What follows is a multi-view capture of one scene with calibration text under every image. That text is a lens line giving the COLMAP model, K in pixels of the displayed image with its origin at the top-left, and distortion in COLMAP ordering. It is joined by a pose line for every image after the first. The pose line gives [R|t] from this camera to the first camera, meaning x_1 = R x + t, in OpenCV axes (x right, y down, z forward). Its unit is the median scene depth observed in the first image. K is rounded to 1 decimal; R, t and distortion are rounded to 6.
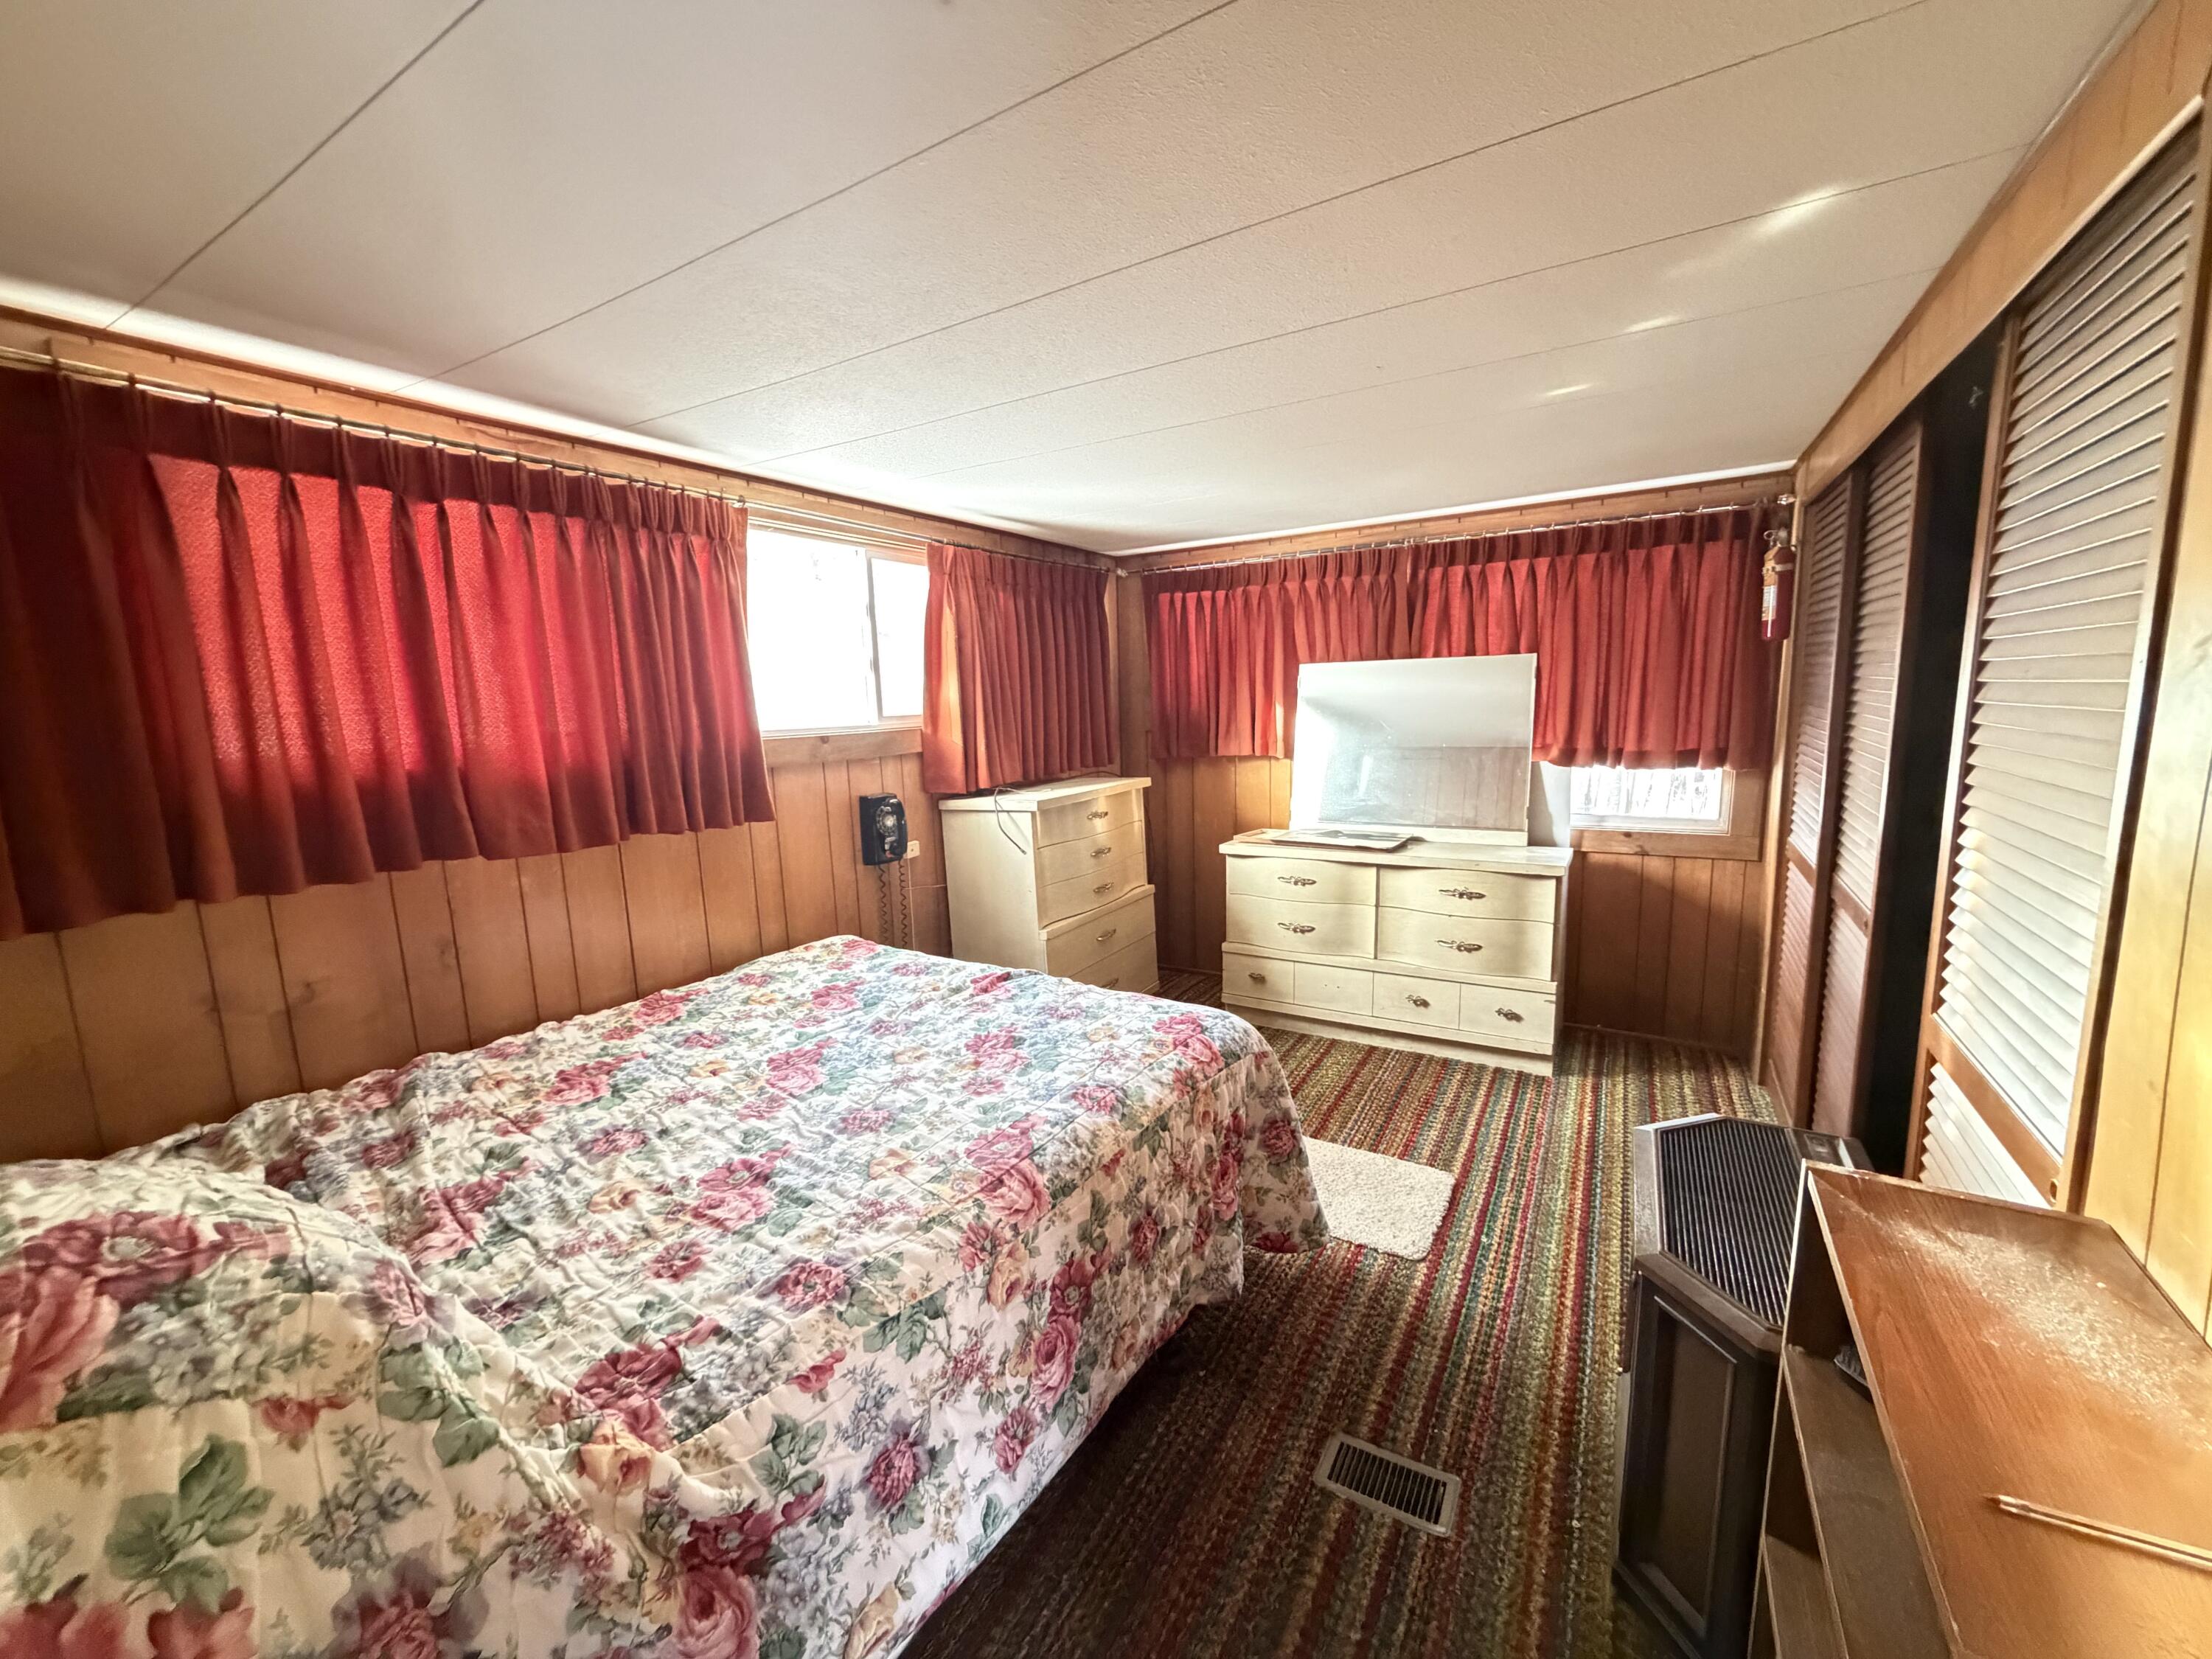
lens RADIAL K [[875.7, 0, 1098.6], [0, 875.7, 831.6], [0, 0, 1]] dist [-0.000302, 0.000046]
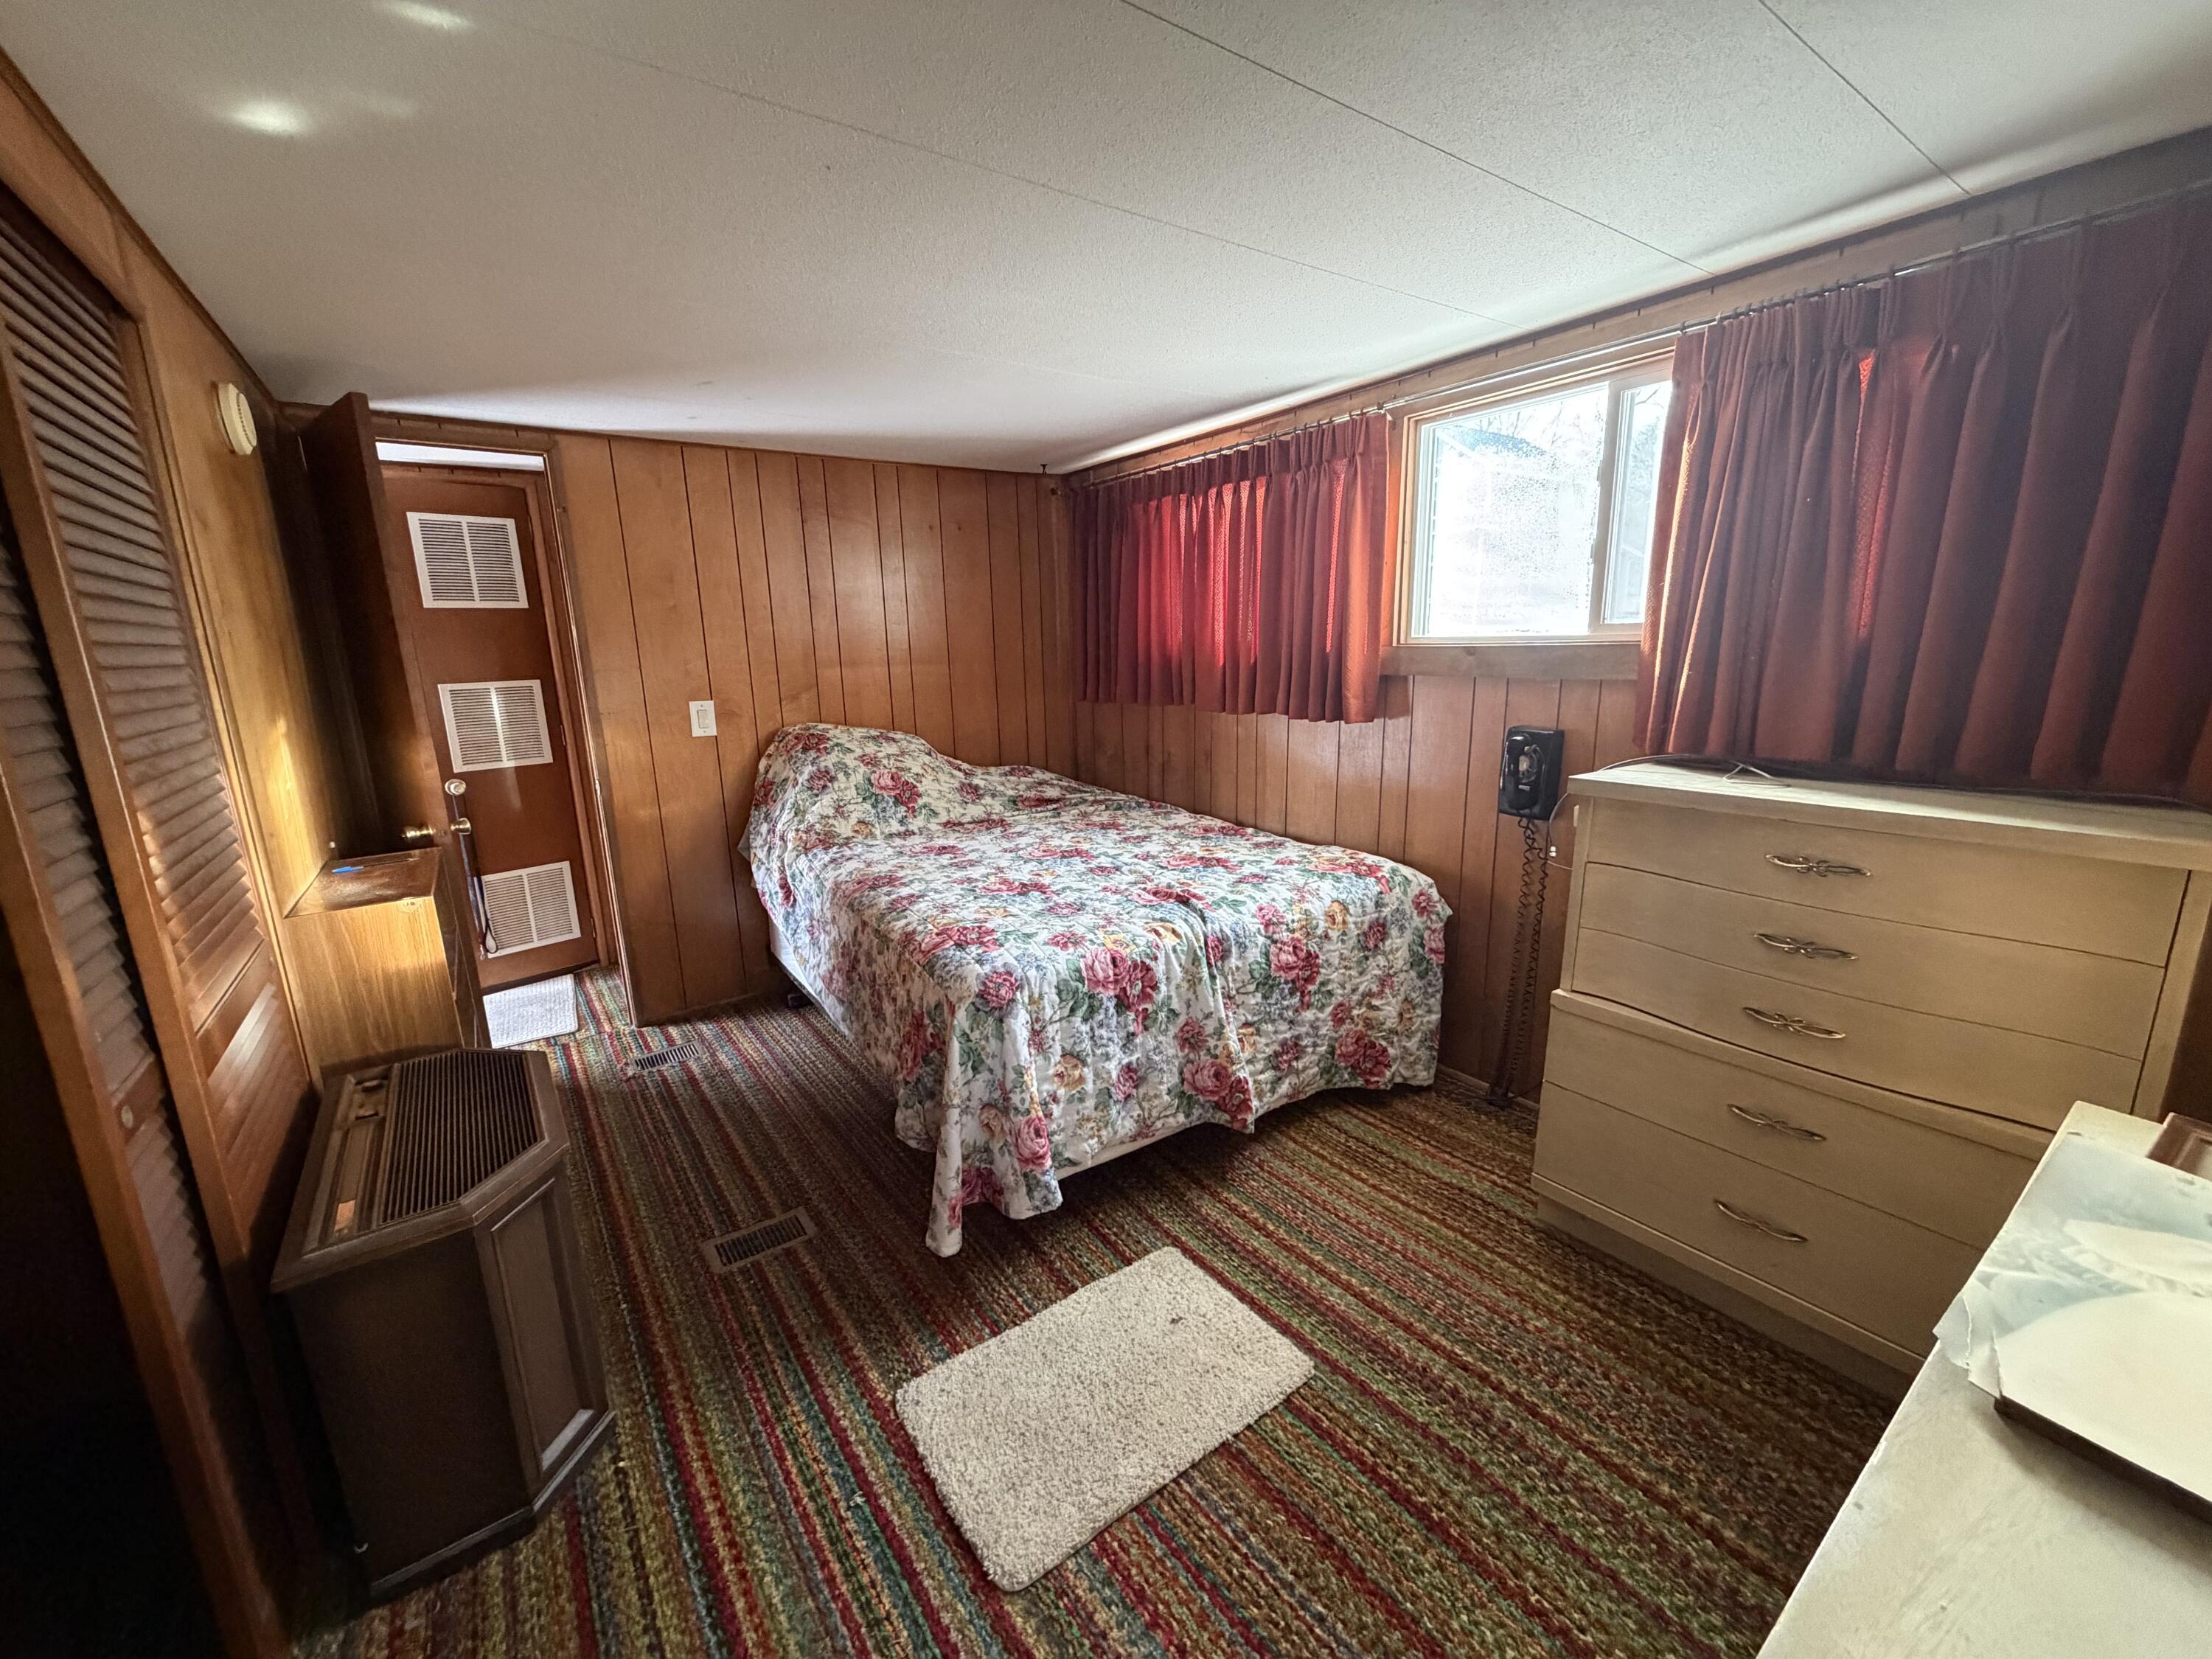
lens RADIAL K [[875.7, 0, 1098.6], [0, 875.7, 831.6], [0, 0, 1]] dist [-0.000302, 0.000046]
pose [[-0.391532, 0.237812, -0.888903, 0.817443], [-0.101774, 0.948907, 0.298693, -0.199231], [0.914519, 0.207415, -0.347325, 1.272100]]
